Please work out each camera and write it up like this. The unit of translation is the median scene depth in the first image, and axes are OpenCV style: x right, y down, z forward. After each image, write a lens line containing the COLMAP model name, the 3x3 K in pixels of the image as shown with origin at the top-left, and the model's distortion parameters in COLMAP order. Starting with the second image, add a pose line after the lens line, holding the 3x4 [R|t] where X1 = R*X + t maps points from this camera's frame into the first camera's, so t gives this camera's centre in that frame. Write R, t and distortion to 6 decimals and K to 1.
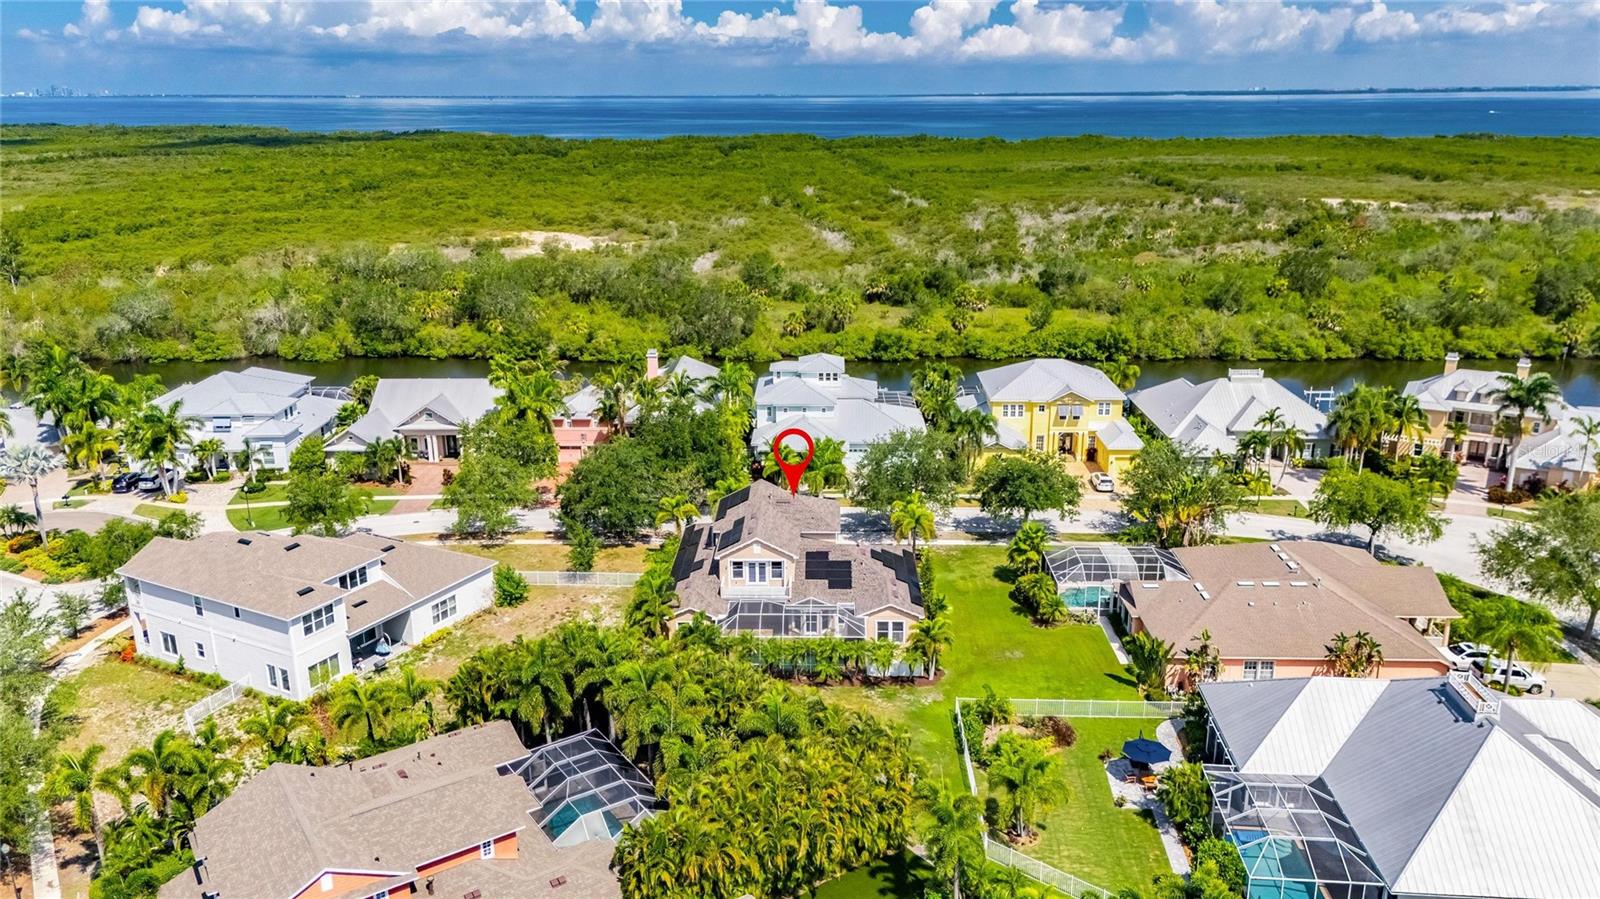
lens RADIAL K [[1180.4, 0, 804.0], [0, 1180.4, 456.3], [0, 0, 1]] dist [0.053926, -0.046134]
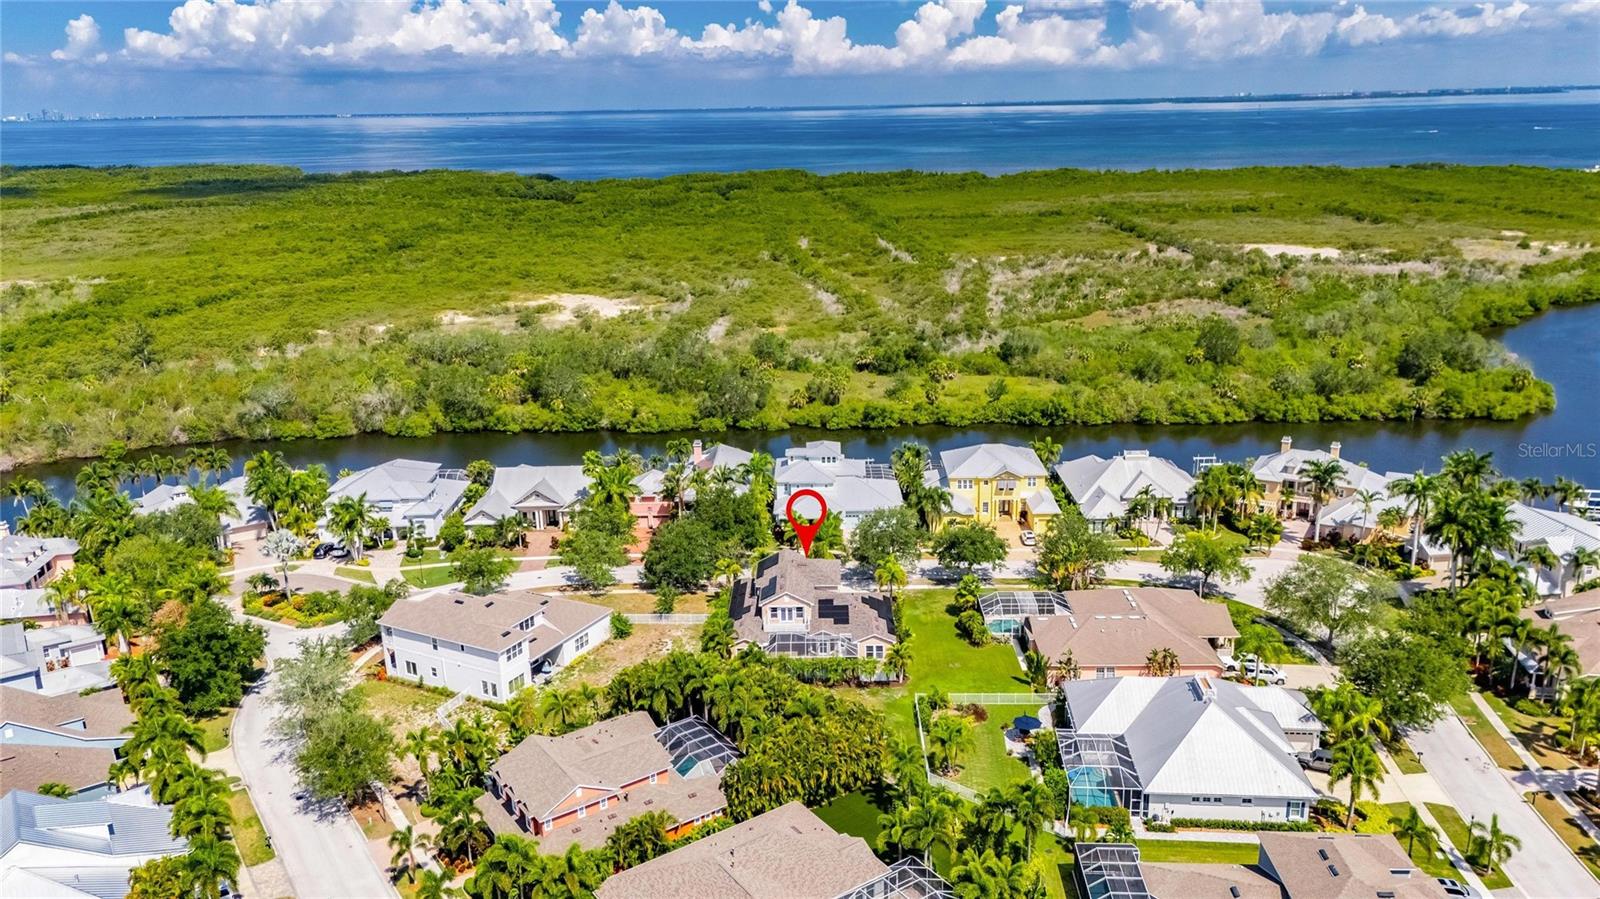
lens RADIAL K [[1180.4, 0, 801.8], [0, 1180.4, 450.6], [0, 0, 1]] dist [0.053926, -0.046134]
pose [[0.999846, -0.017318, 0.002813, -0.014413], [0.017353, 0.999768, -0.012743, -0.064170], [-0.002592, 0.012790, 0.999915, -0.362532]]
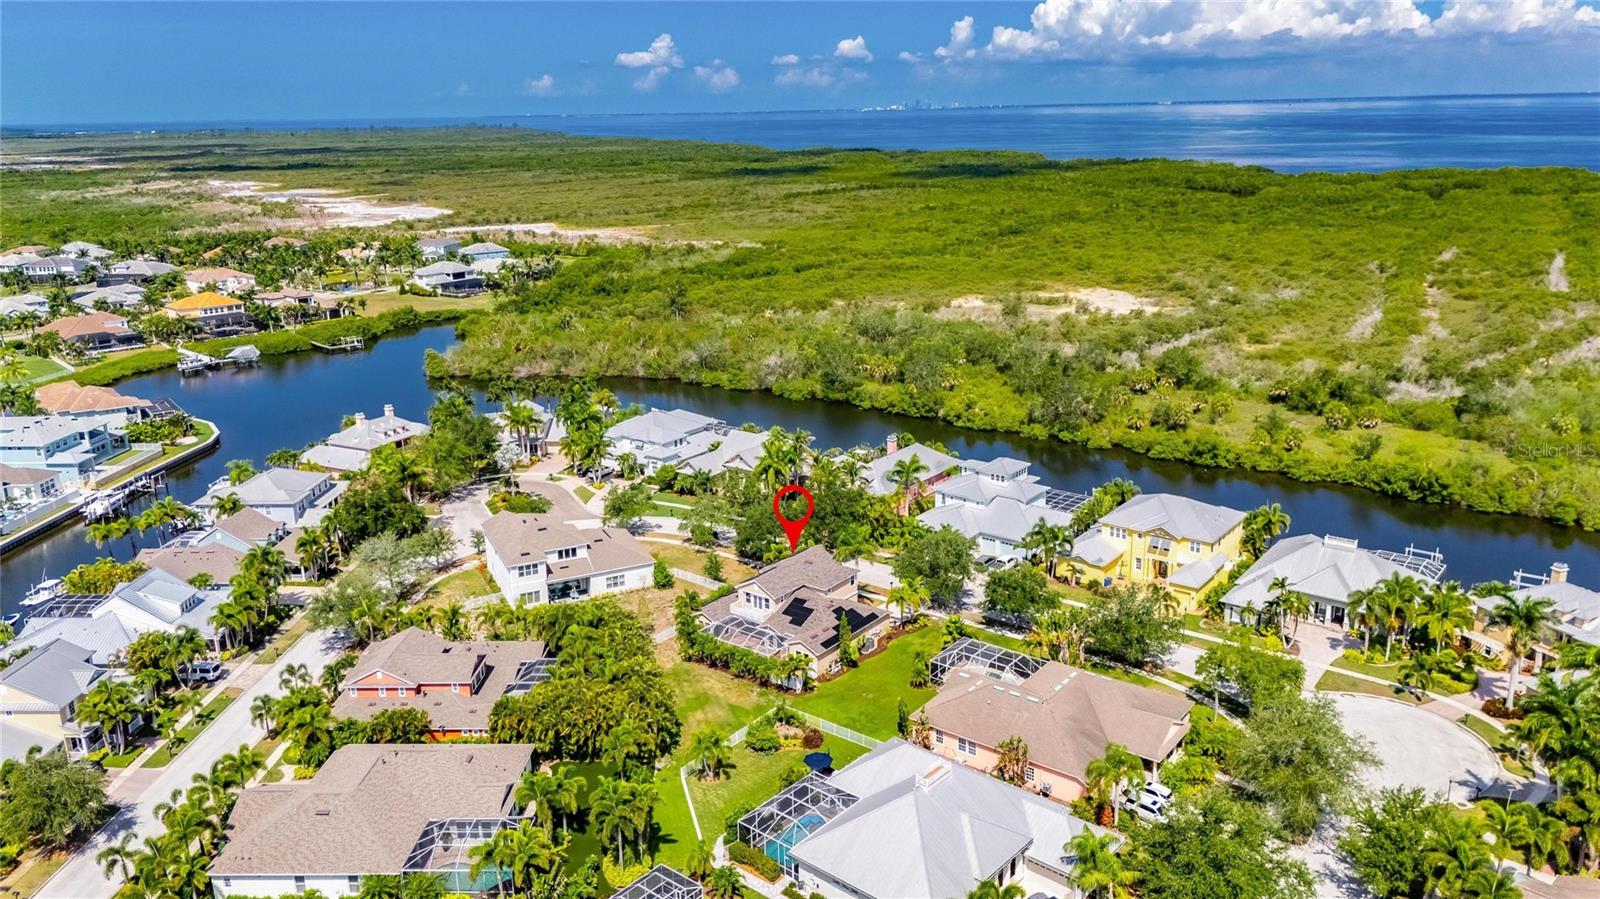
lens RADIAL K [[1180.4, 0, 788.3], [0, 1180.4, 448.7], [0, 0, 1]] dist [0.053926, -0.046134]
pose [[0.799703, 0.154932, -0.580061, 0.600777], [-0.160518, 0.986135, 0.042094, -0.121077], [0.578540, 0.059448, 0.813485, -0.183096]]
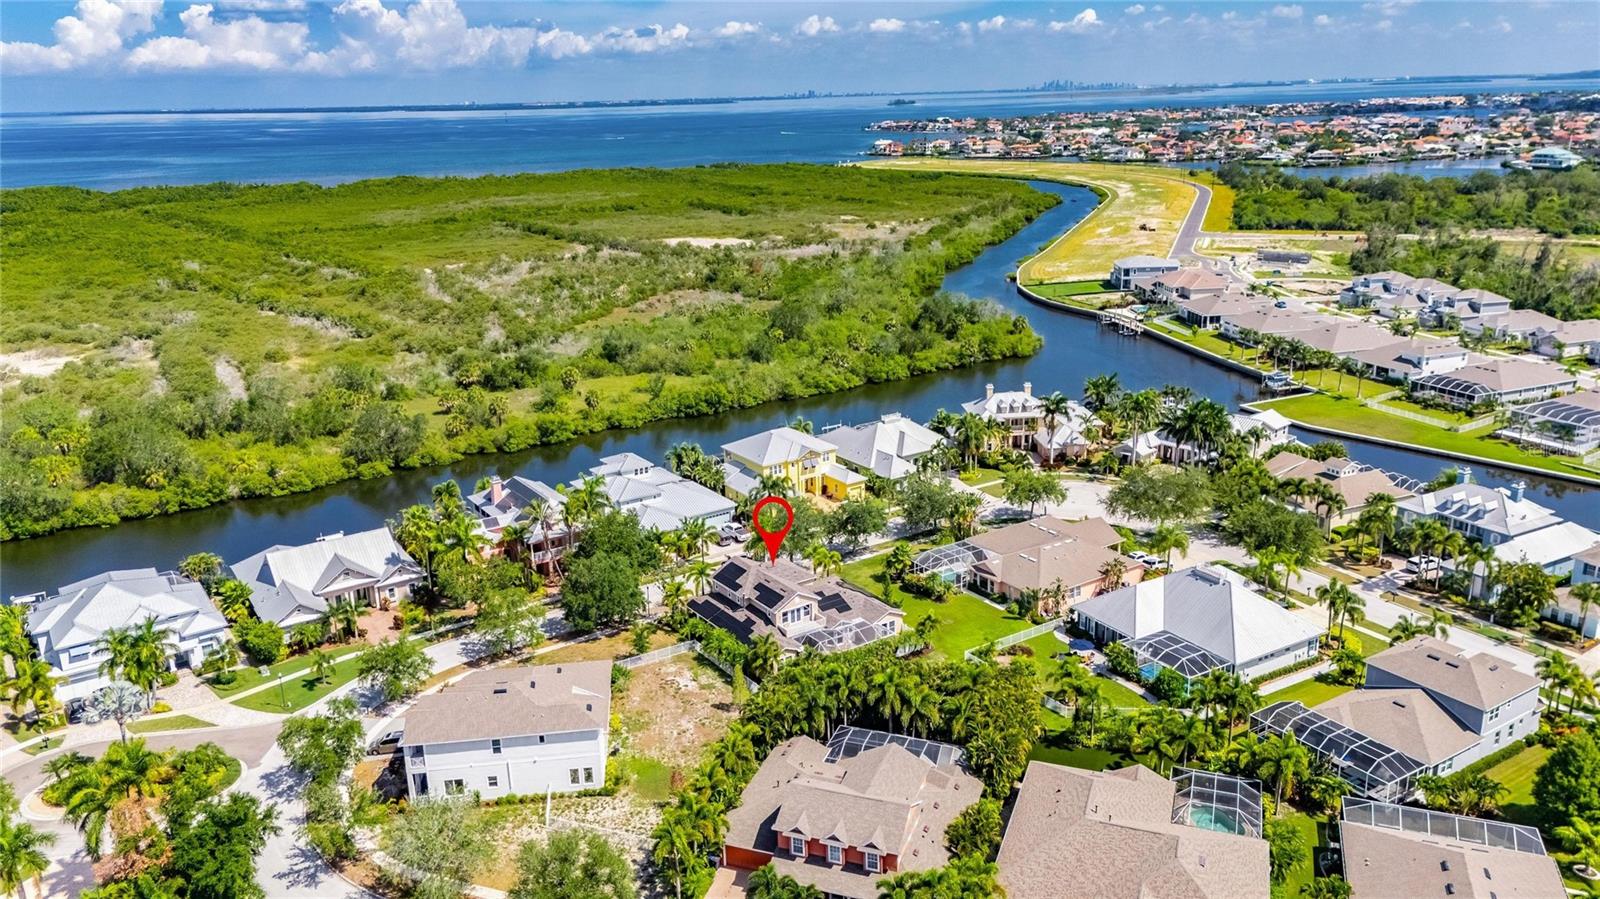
lens RADIAL K [[1180.4, 0, 803.3], [0, 1180.4, 445.6], [0, 0, 1]] dist [0.053926, -0.046134]
pose [[0.813939, -0.178585, 0.552821, -0.565974], [0.188570, 0.981271, 0.039355, -0.116930], [-0.549495, 0.072213, 0.832370, -0.182227]]
